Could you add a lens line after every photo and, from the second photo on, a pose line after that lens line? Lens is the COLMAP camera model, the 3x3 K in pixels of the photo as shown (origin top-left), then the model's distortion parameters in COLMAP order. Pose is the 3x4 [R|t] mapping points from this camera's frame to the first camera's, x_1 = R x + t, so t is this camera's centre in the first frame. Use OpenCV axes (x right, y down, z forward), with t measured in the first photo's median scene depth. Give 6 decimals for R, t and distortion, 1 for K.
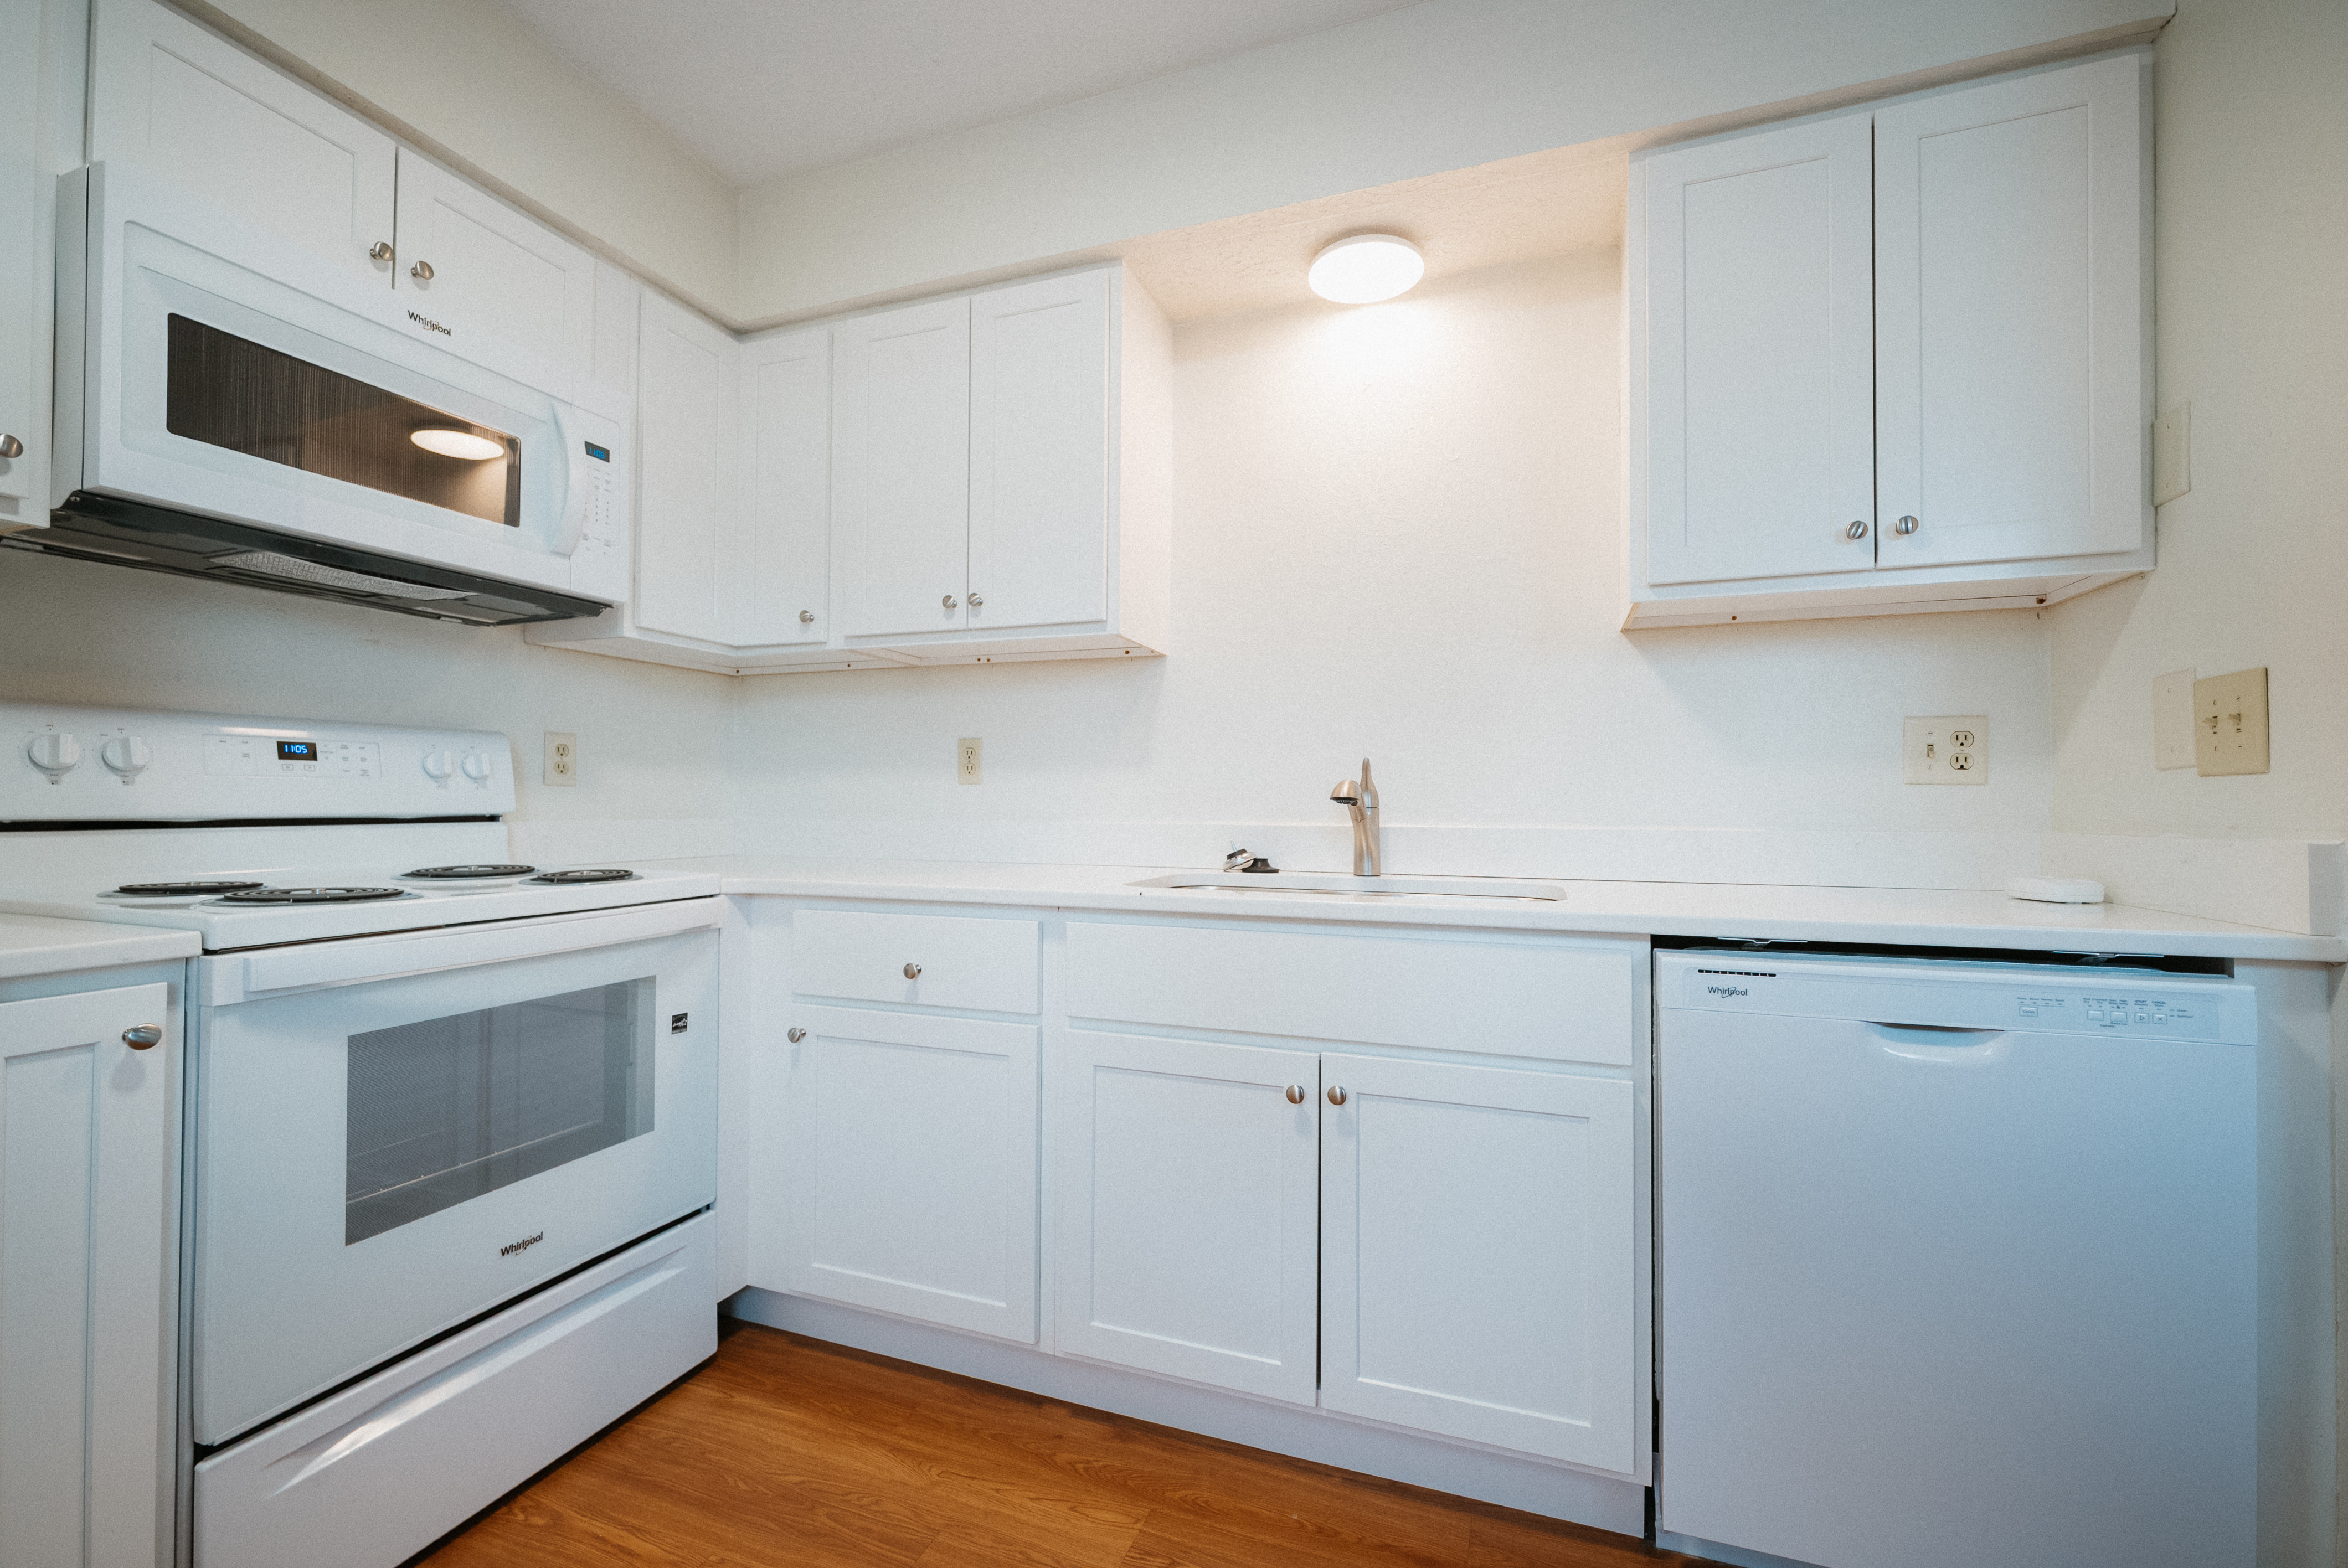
lens RADIAL K [[972.2, 0, 1181.4], [0, 972.2, 791.4], [0, 0, 1]] dist [0.004374, -0.001874]
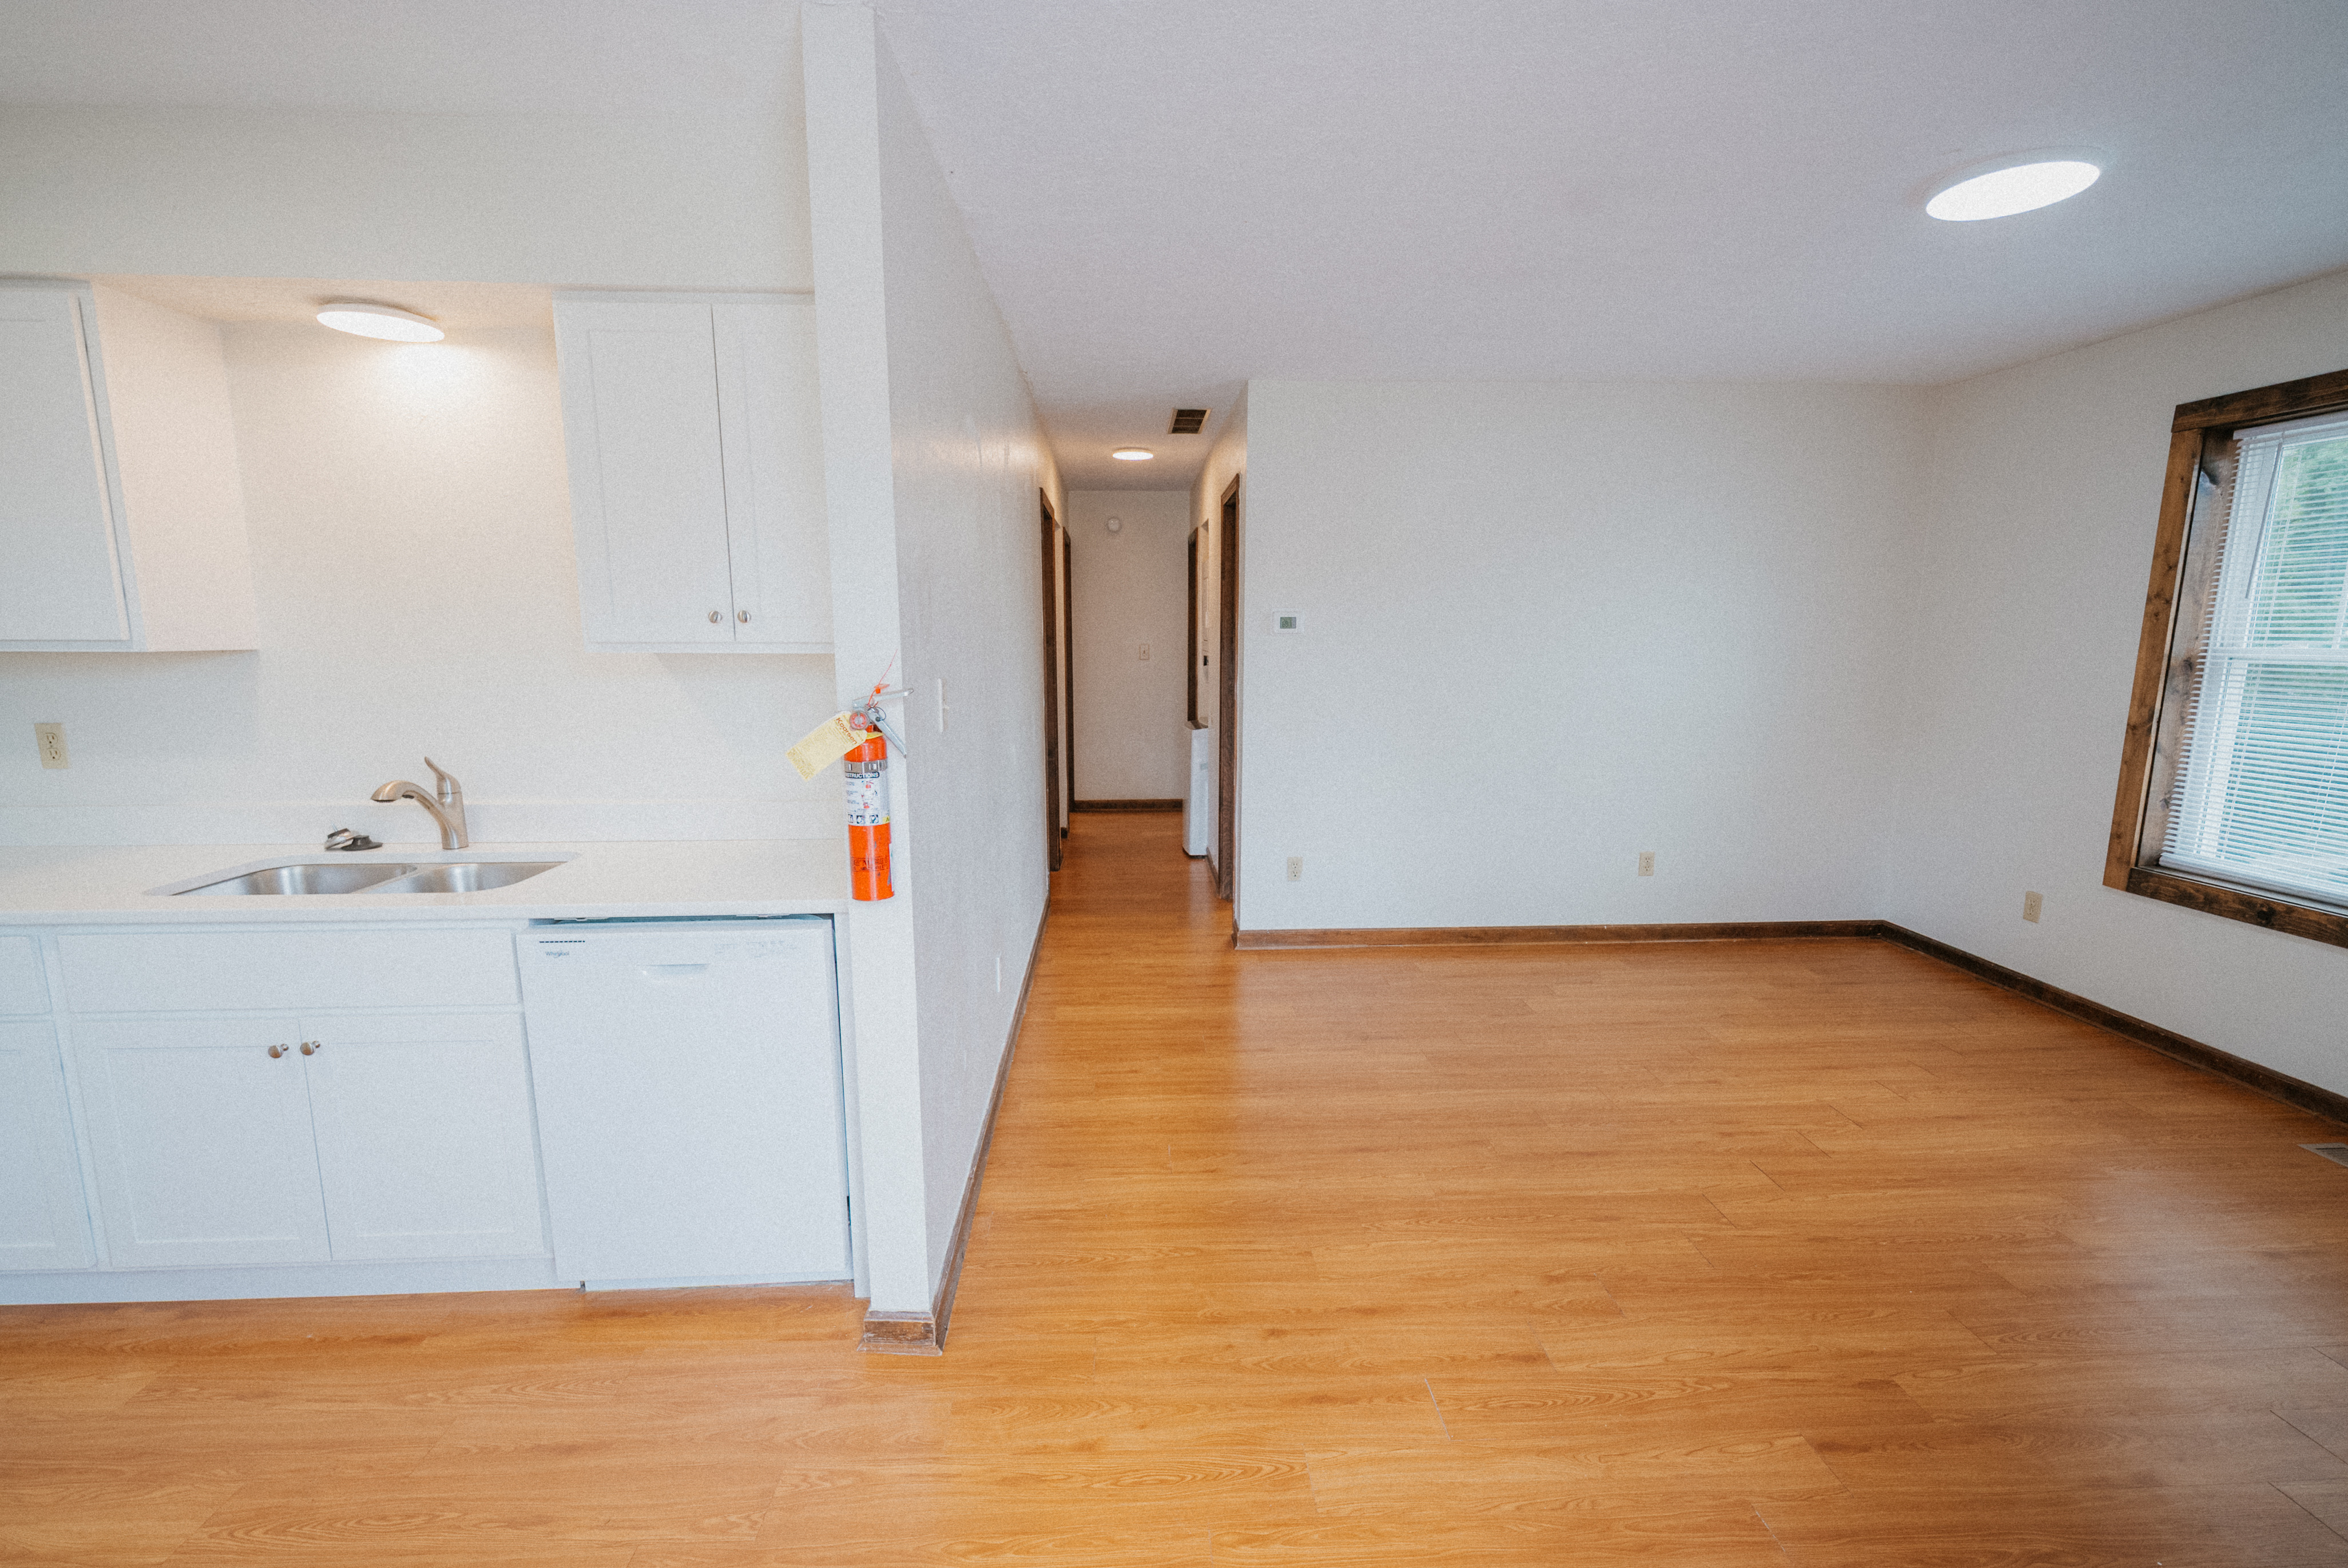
lens RADIAL K [[972.3, 0, 1153.9], [0, 972.3, 790.8], [0, 0, 1]] dist [0.004374, -0.001874]
pose [[0.921206, -0.064232, 0.383737, 0.609367], [-0.000955, 0.985902, 0.167319, -0.216096], [-0.389074, -0.154502, 0.908158, -0.509758]]
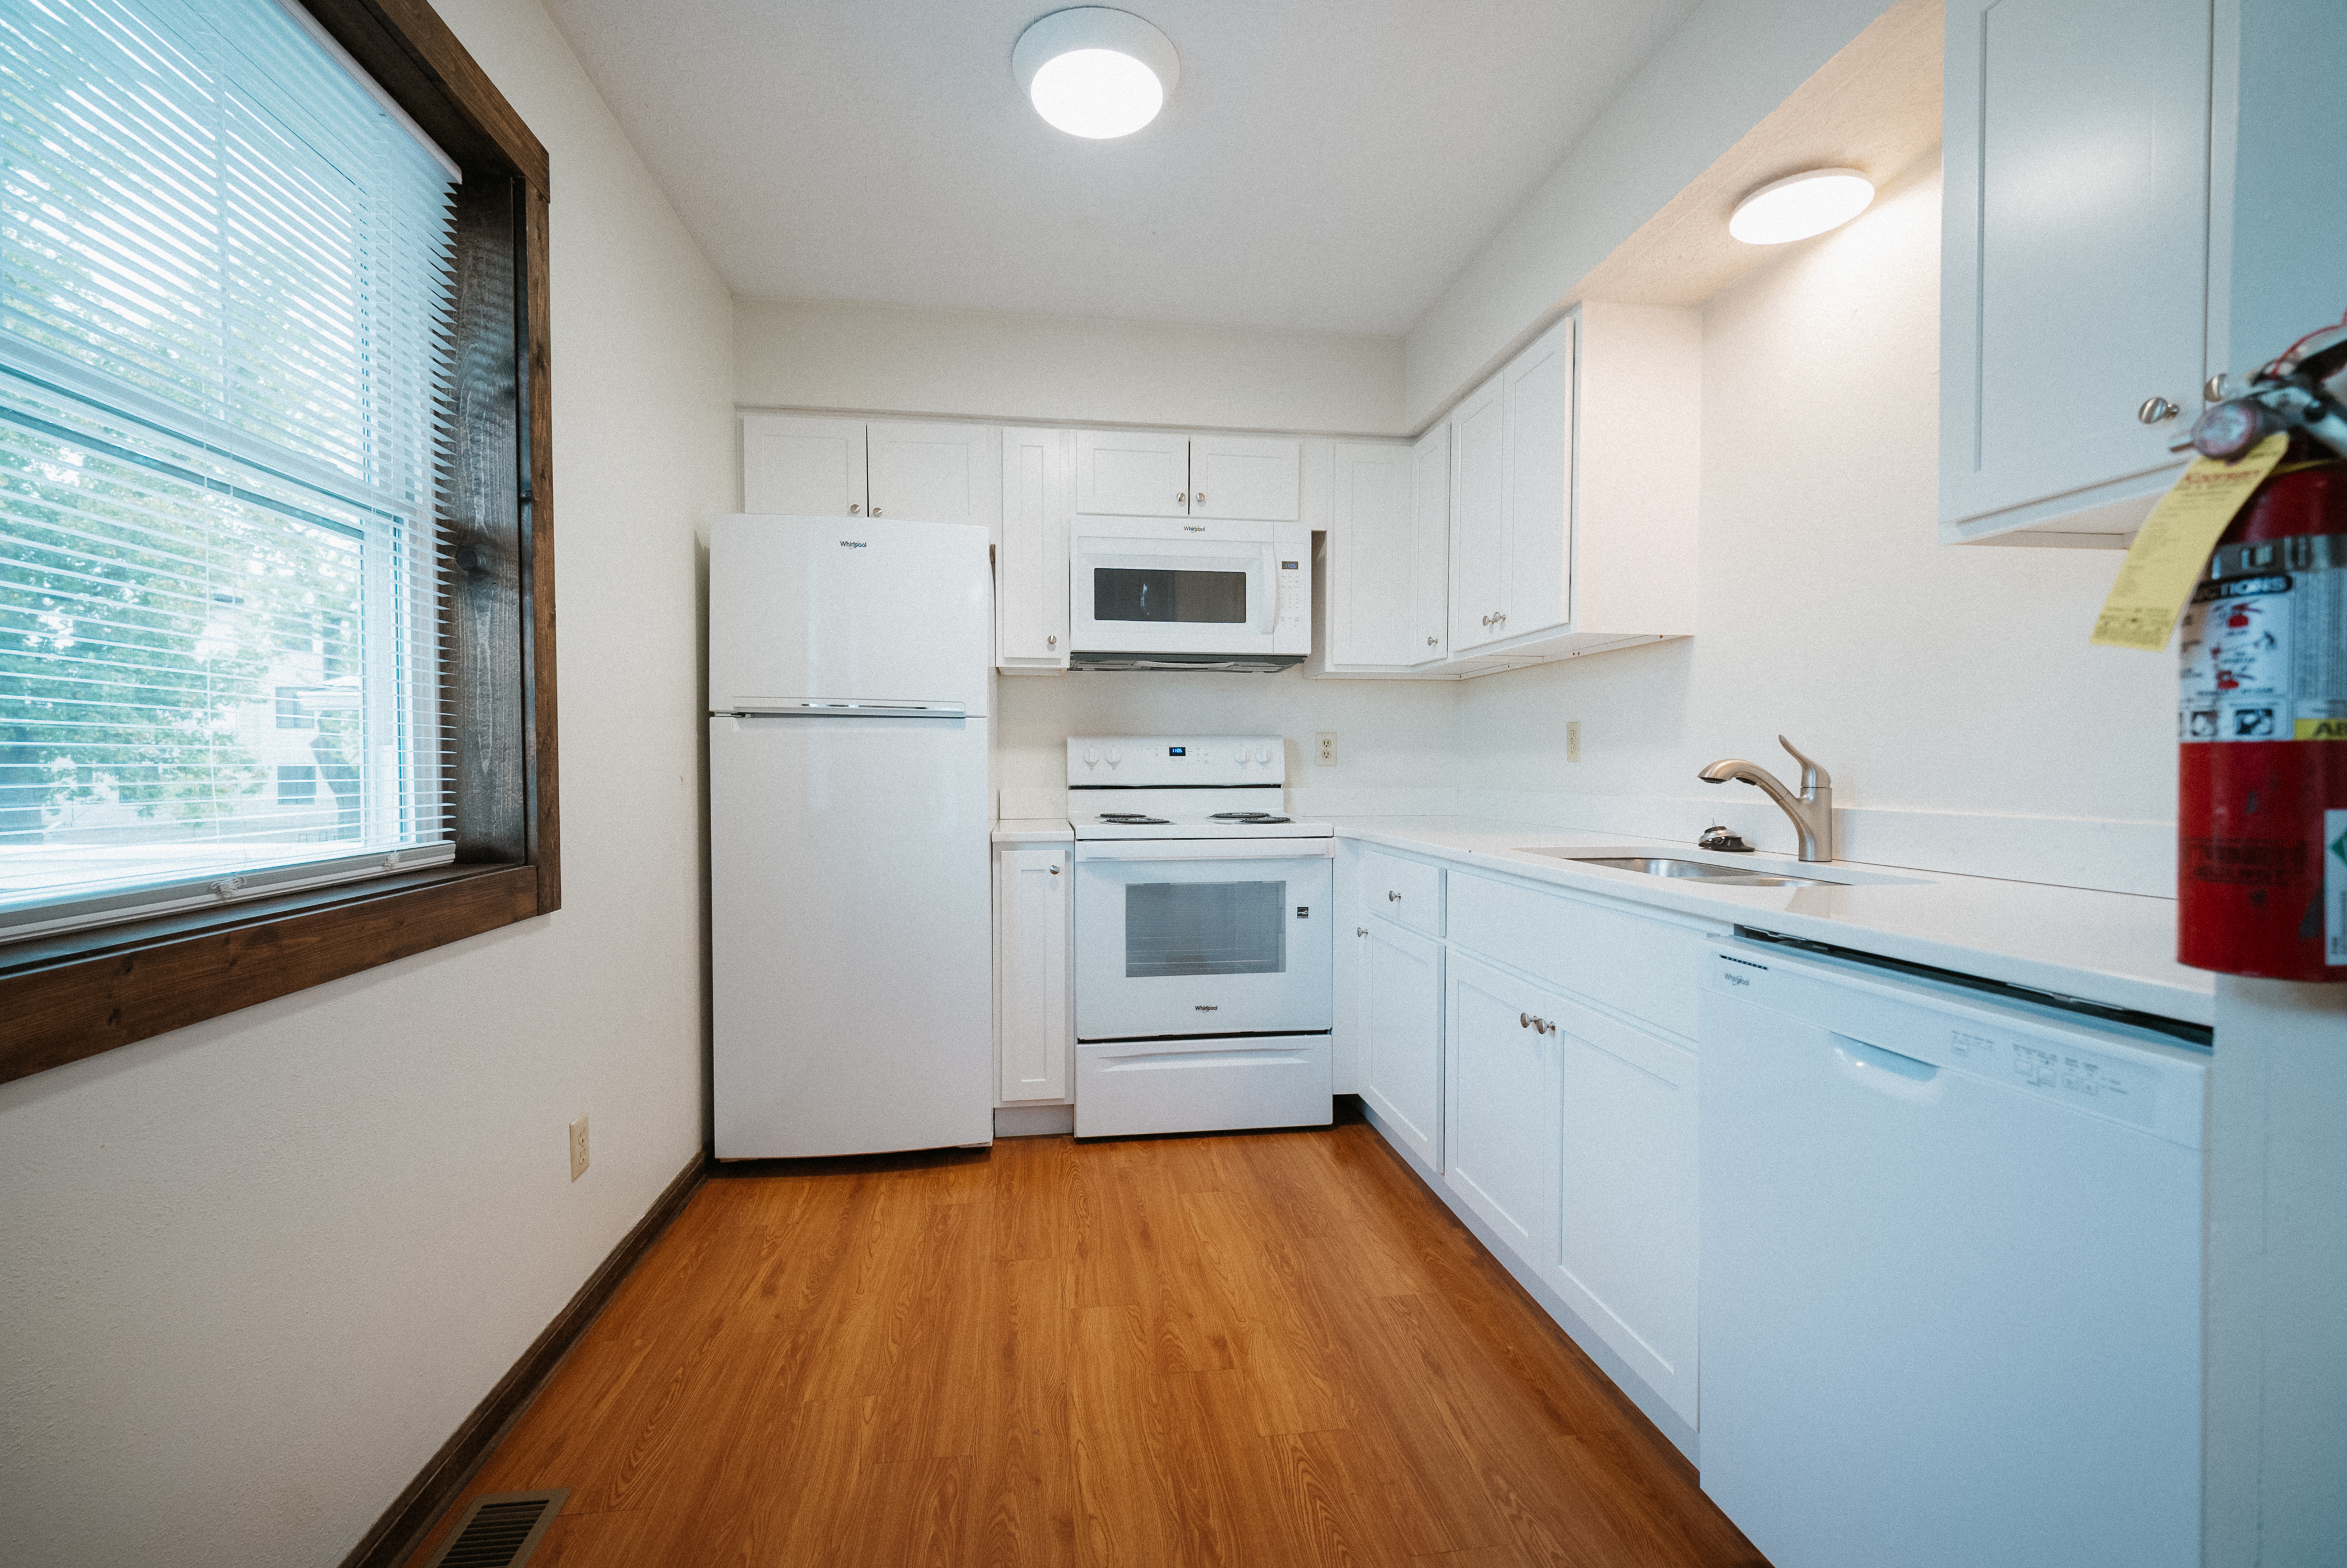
lens RADIAL K [[971.9, 0, 1163.0], [0, 971.9, 796.3], [0, 0, 1]] dist [0.004374, -0.001874]
pose [[0.474477, 0.022366, -0.879984, 0.813487], [0.012165, 0.999415, 0.031961, -0.013065], [0.880184, -0.025870, 0.473928, 0.018984]]
